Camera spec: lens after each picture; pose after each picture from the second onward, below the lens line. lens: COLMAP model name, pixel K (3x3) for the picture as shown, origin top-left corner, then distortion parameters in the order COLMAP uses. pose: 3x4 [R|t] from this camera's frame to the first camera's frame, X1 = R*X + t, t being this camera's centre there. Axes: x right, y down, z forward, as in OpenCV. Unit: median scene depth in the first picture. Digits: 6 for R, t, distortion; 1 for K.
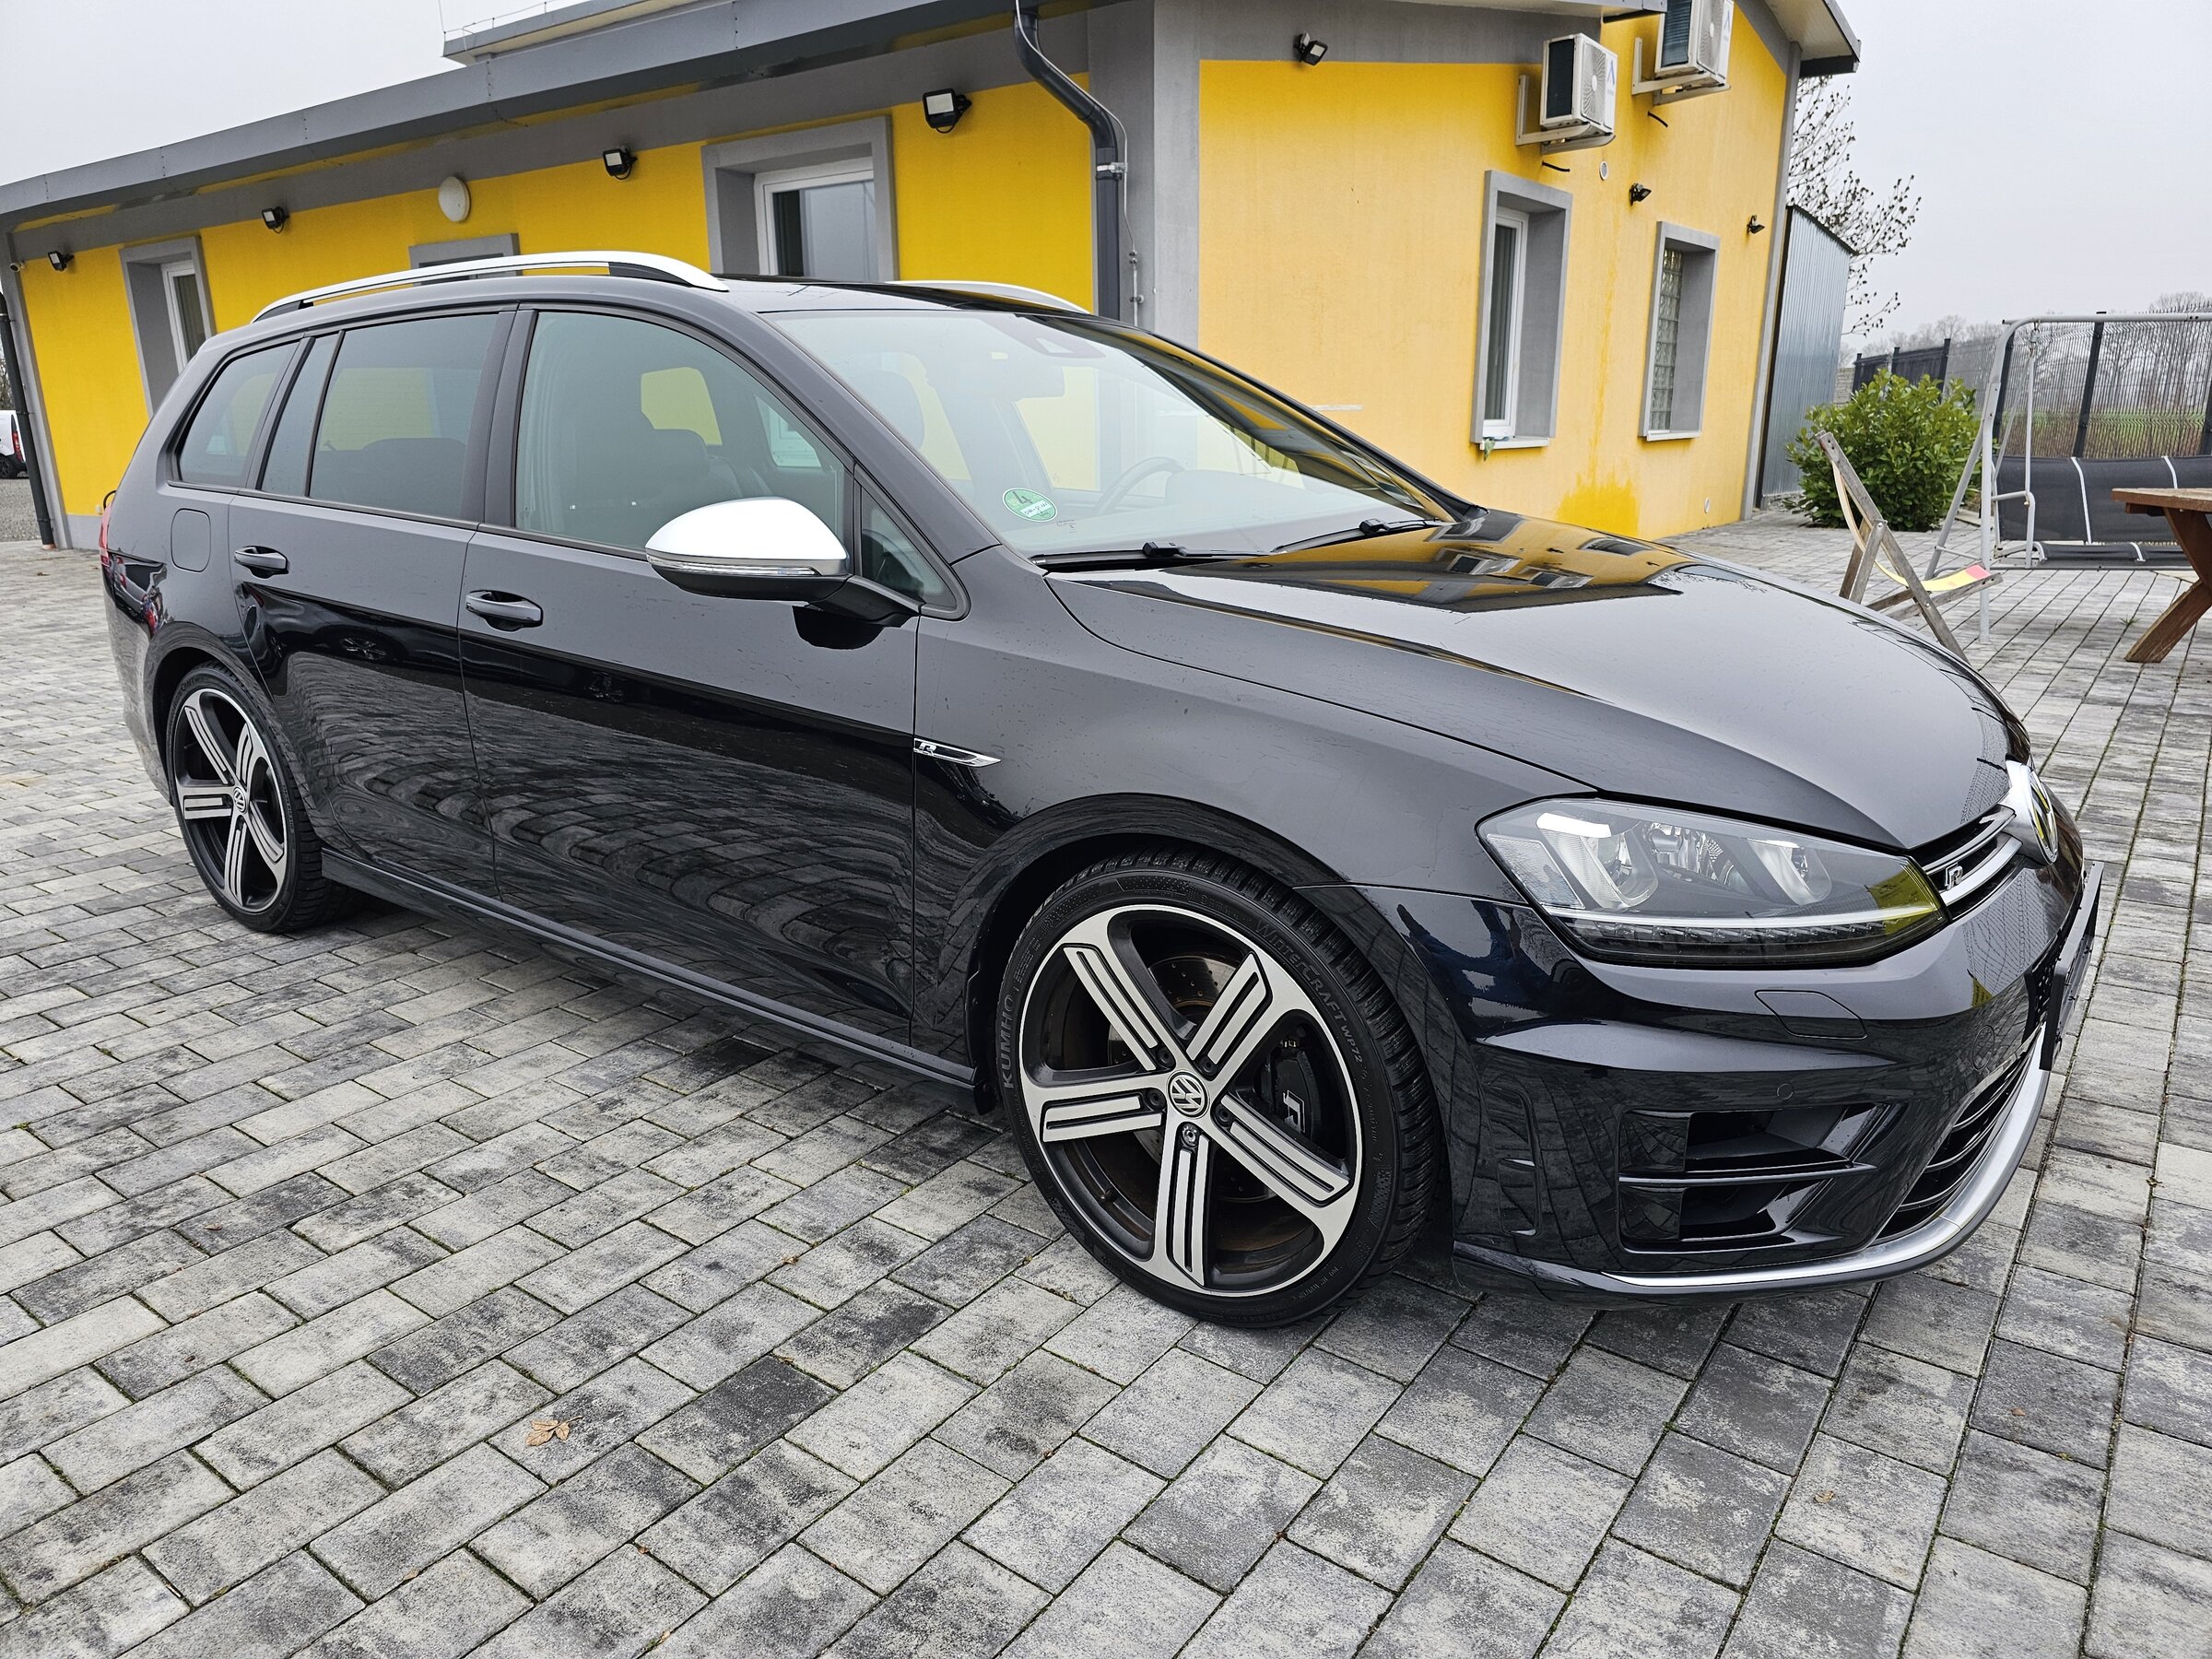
lens RADIAL K [[1483.8, 0, 1088.7], [0, 1483.8, 835.1], [0, 0, 1]] dist [0.047279, -0.039034]
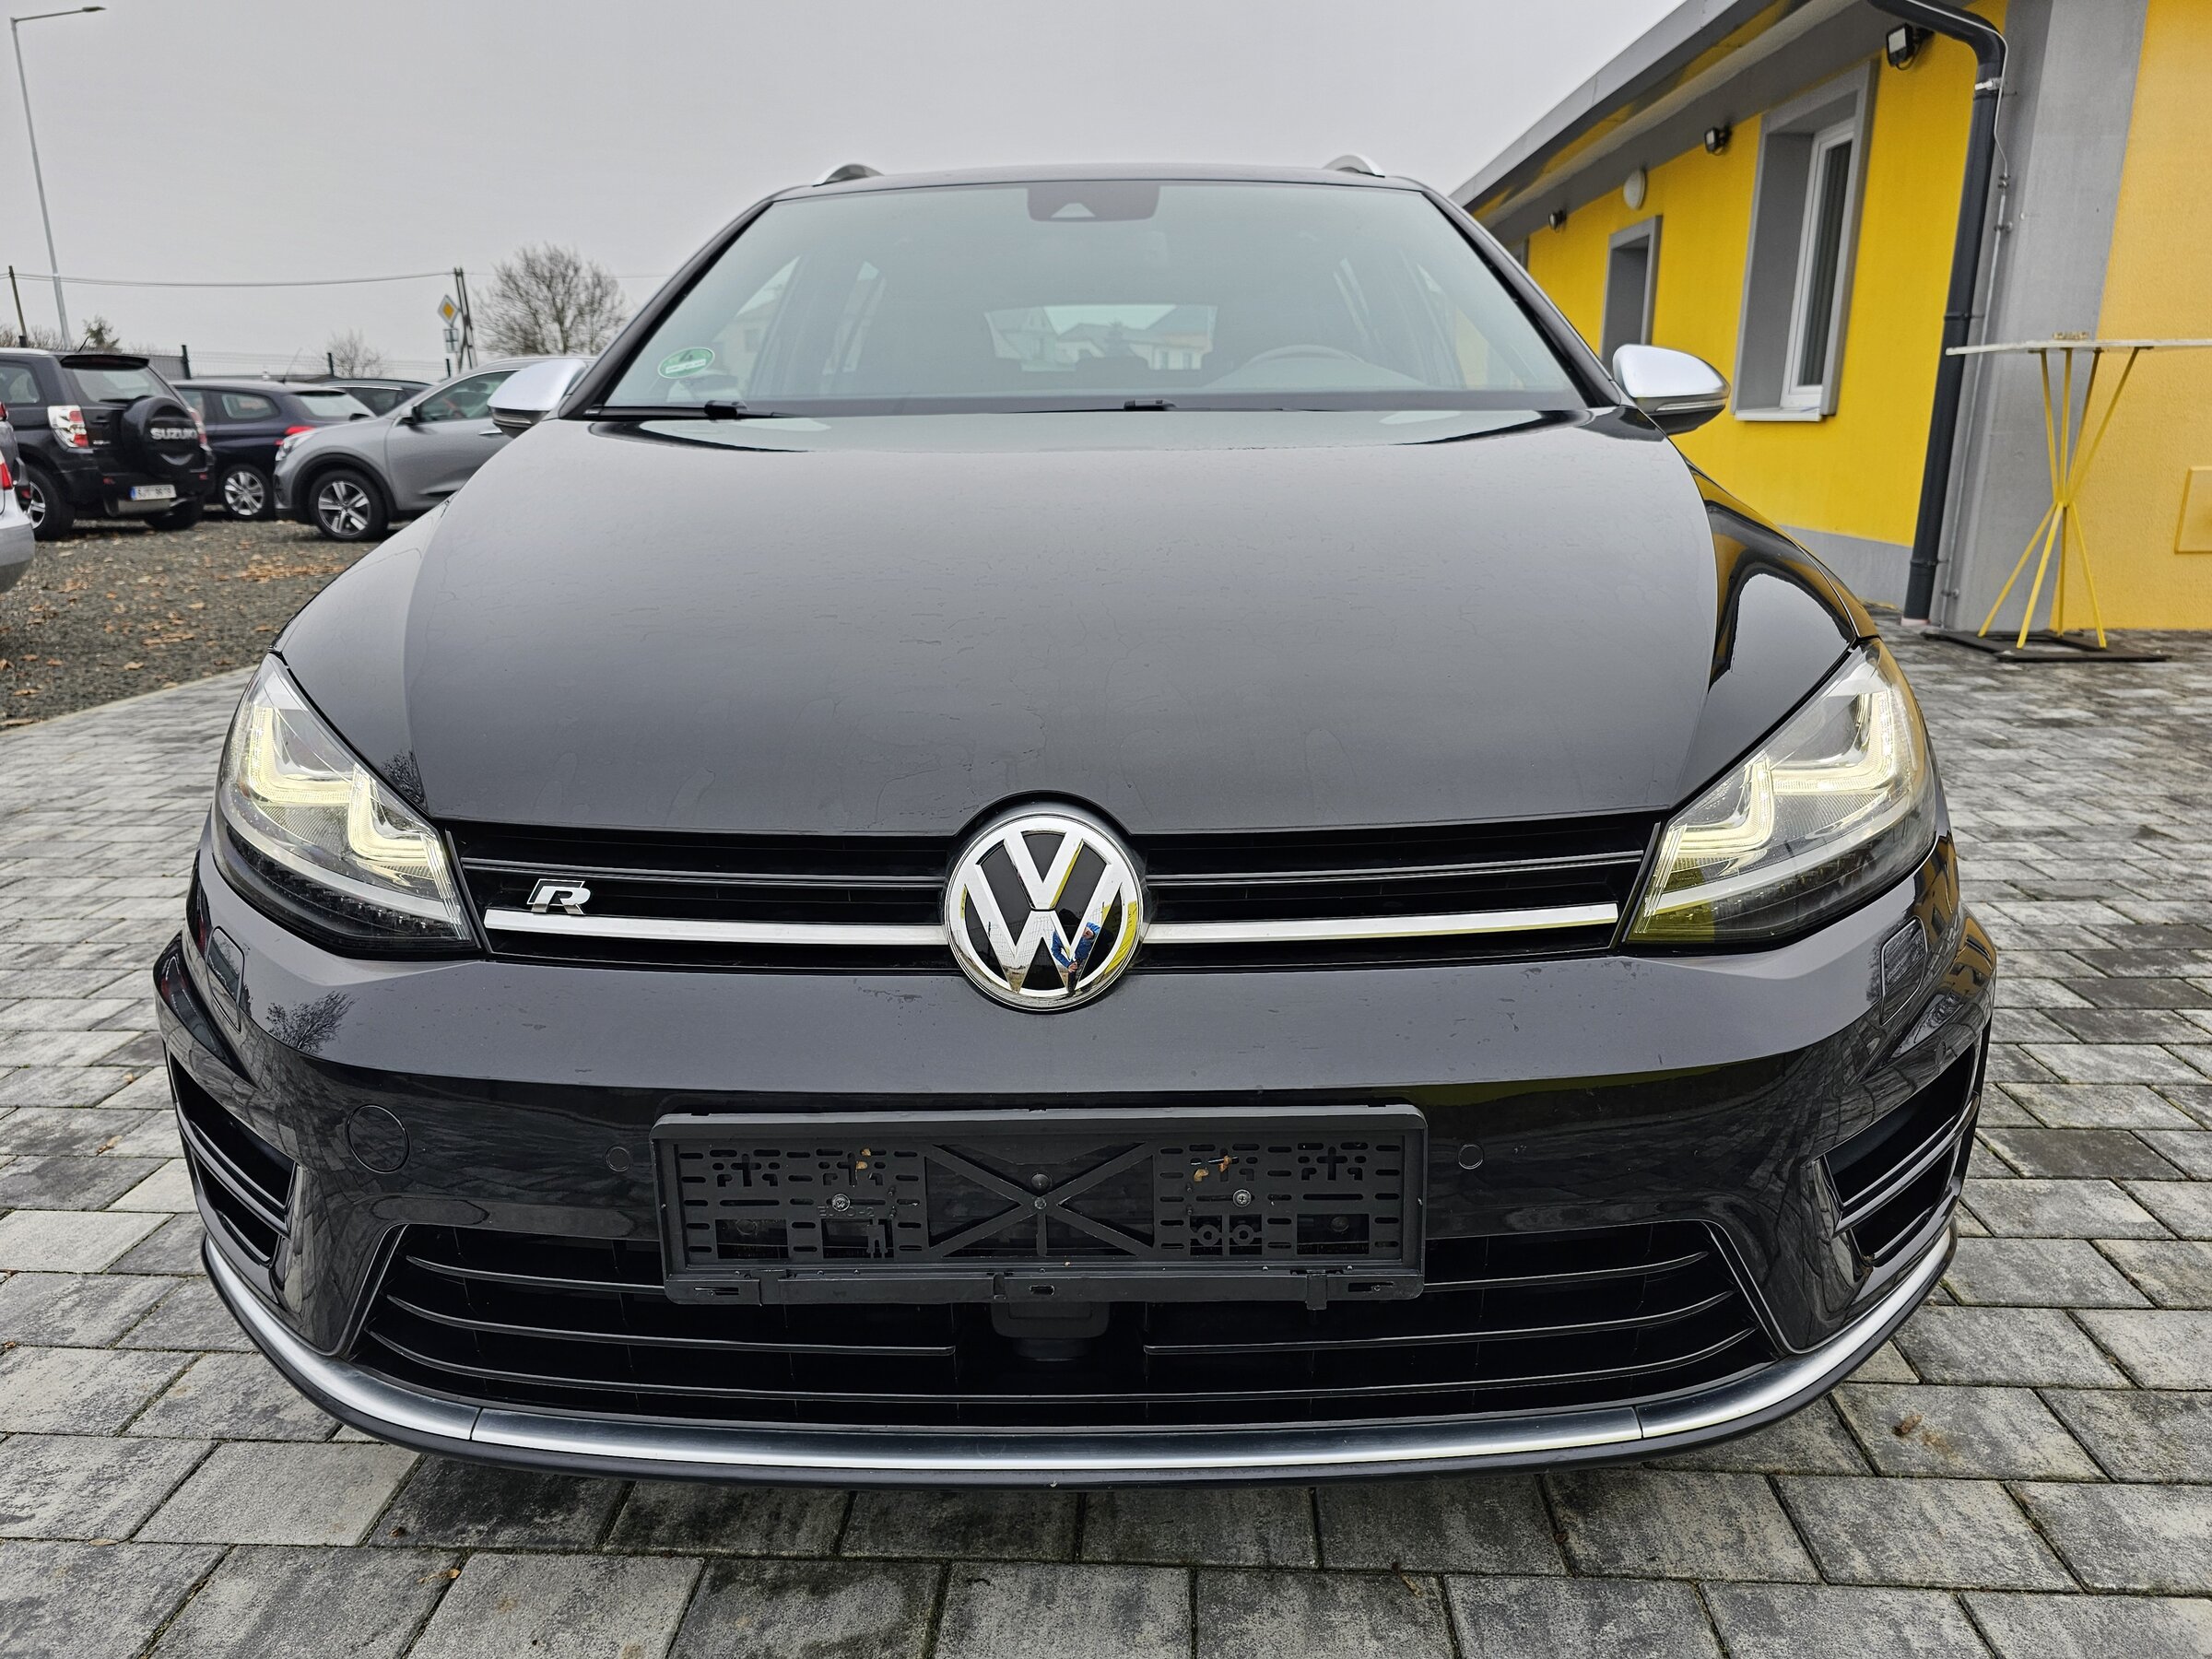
lens RADIAL K [[1483.8, 0, 1112.1], [0, 1483.8, 836.8], [0, 0, 1]] dist [0.047279, -0.039034]
pose [[0.565400, 0.234021, -0.790921, 1.491327], [-0.226598, 0.966081, 0.123861, 0.003047], [0.793080, 0.109190, 0.599251, 0.228171]]
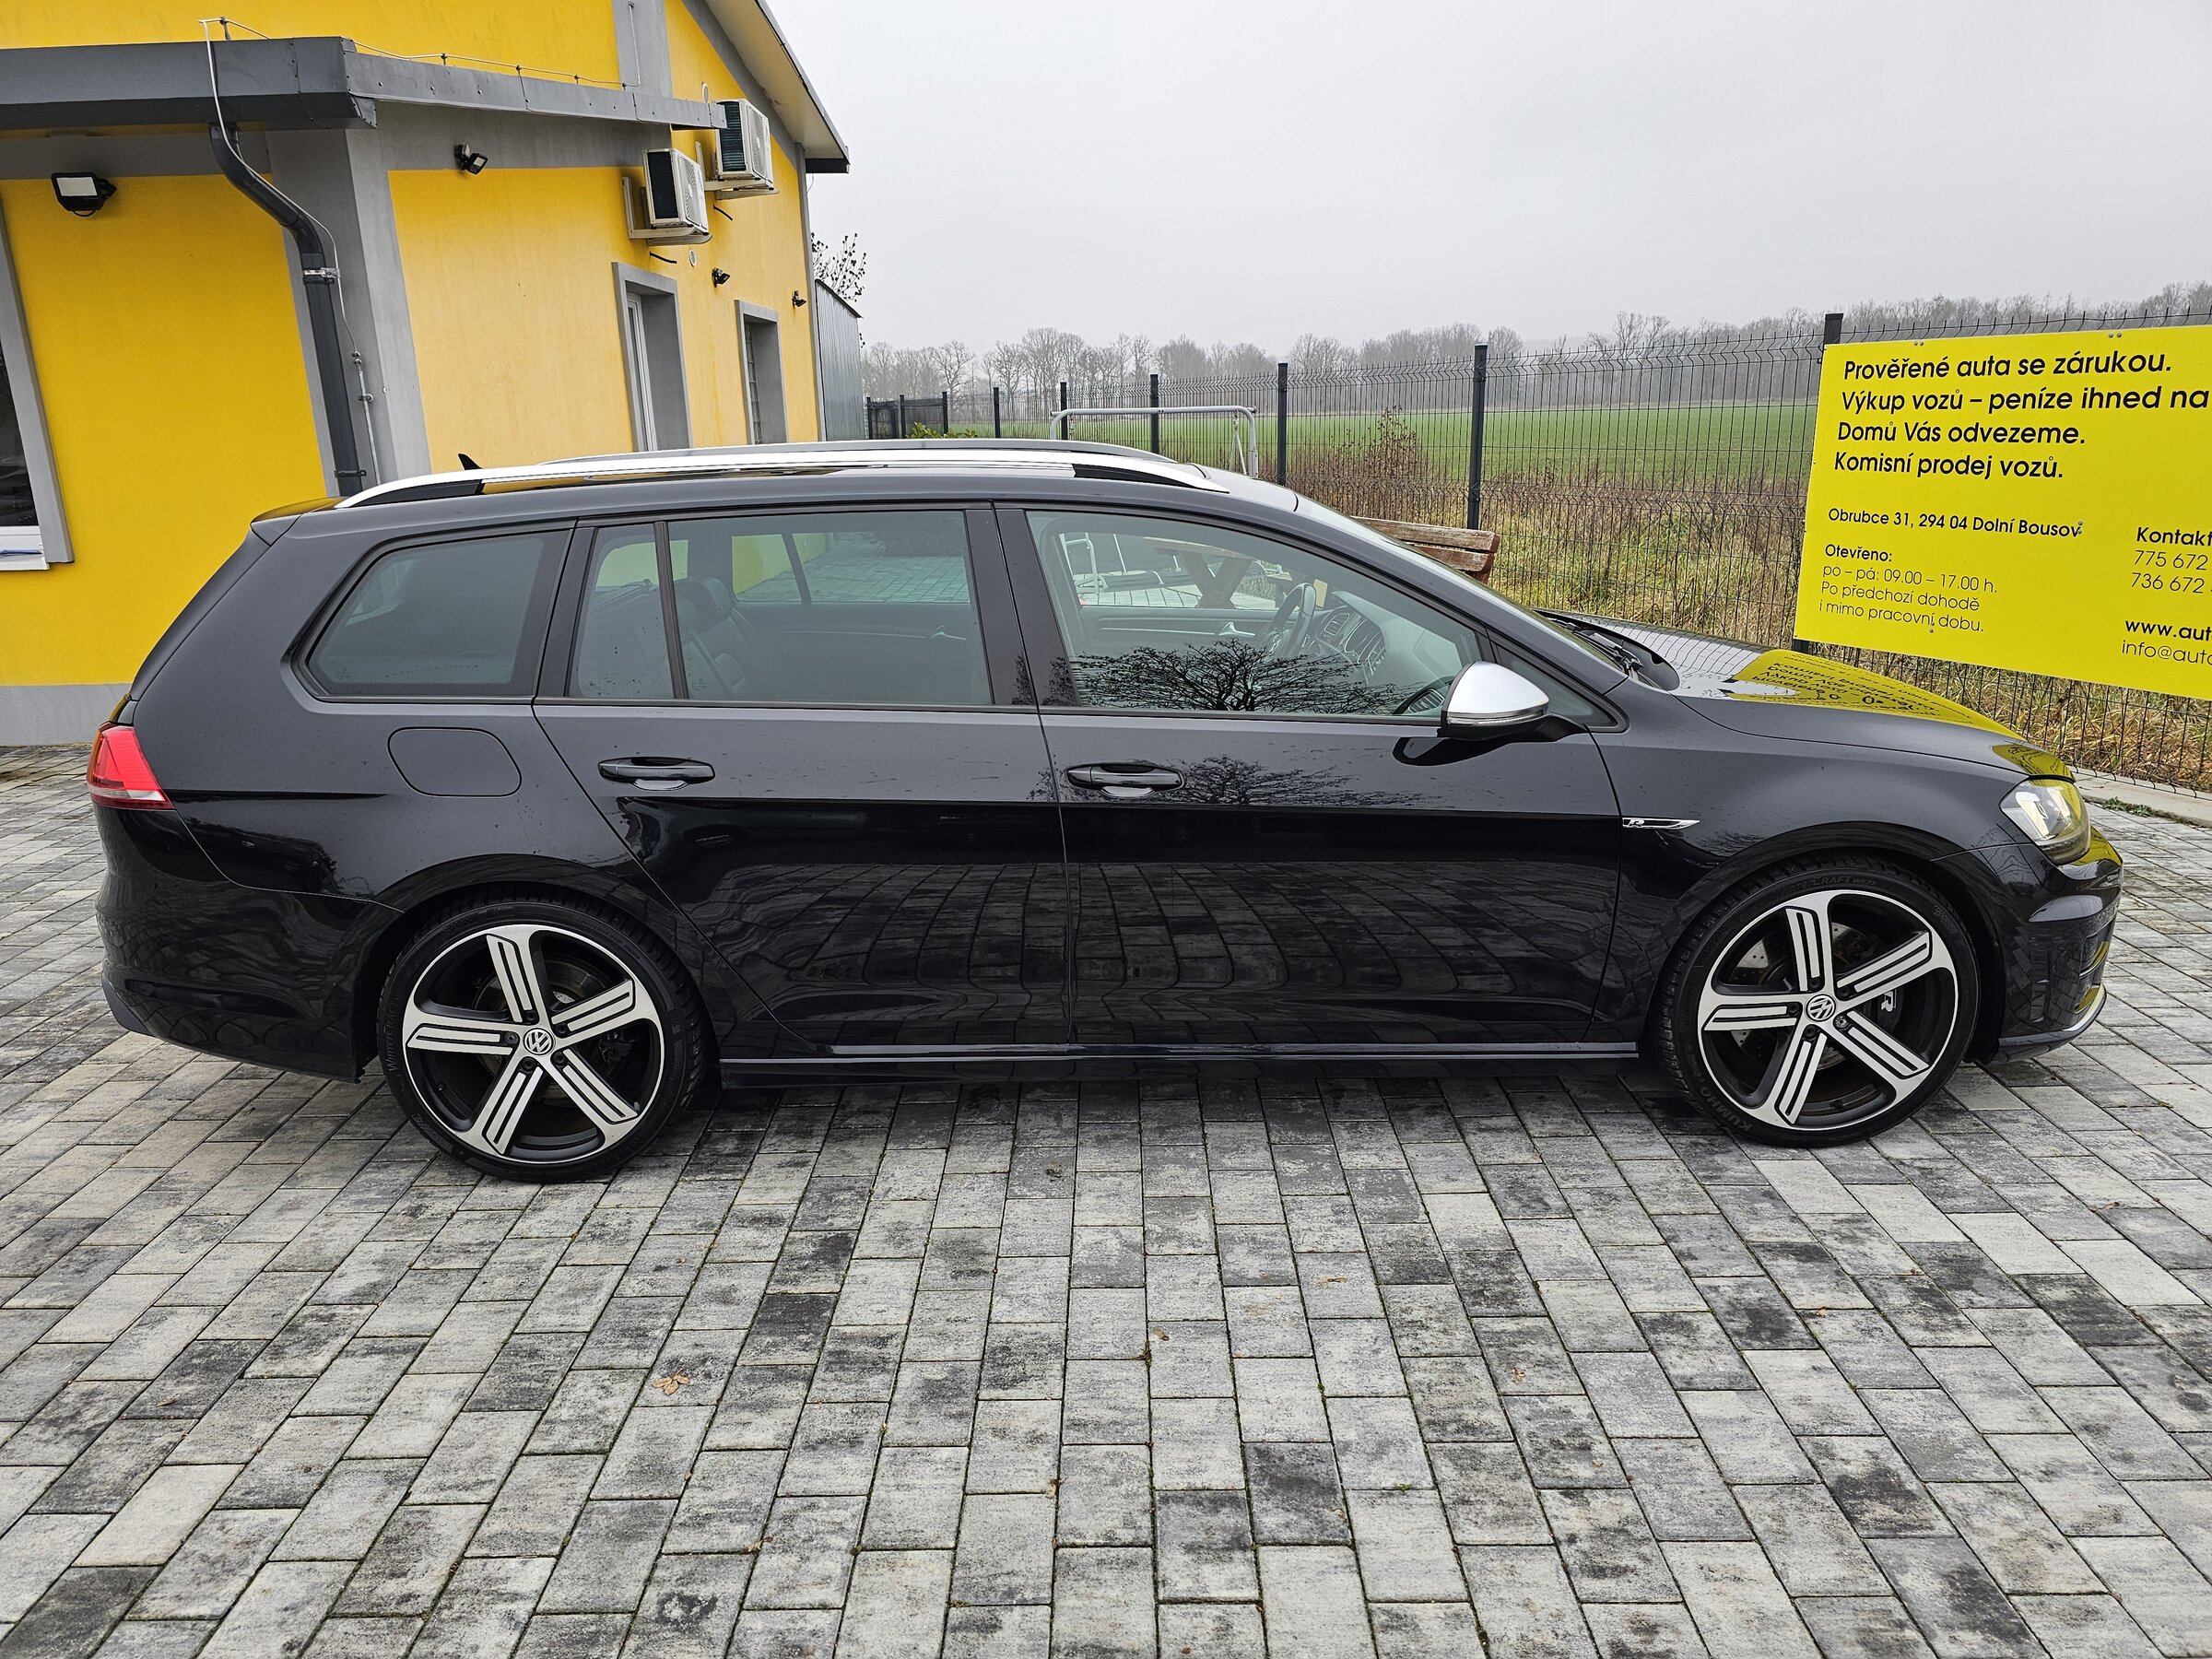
lens RADIAL K [[1483.8, 0, 1095.0], [0, 1483.8, 823.2], [0, 0, 1]] dist [0.047279, -0.039034]
pose [[0.804774, -0.166442, 0.569768, -0.564572], [0.175548, 0.983682, 0.039402, -0.074738], [-0.567029, 0.068311, 0.820860, -0.296850]]
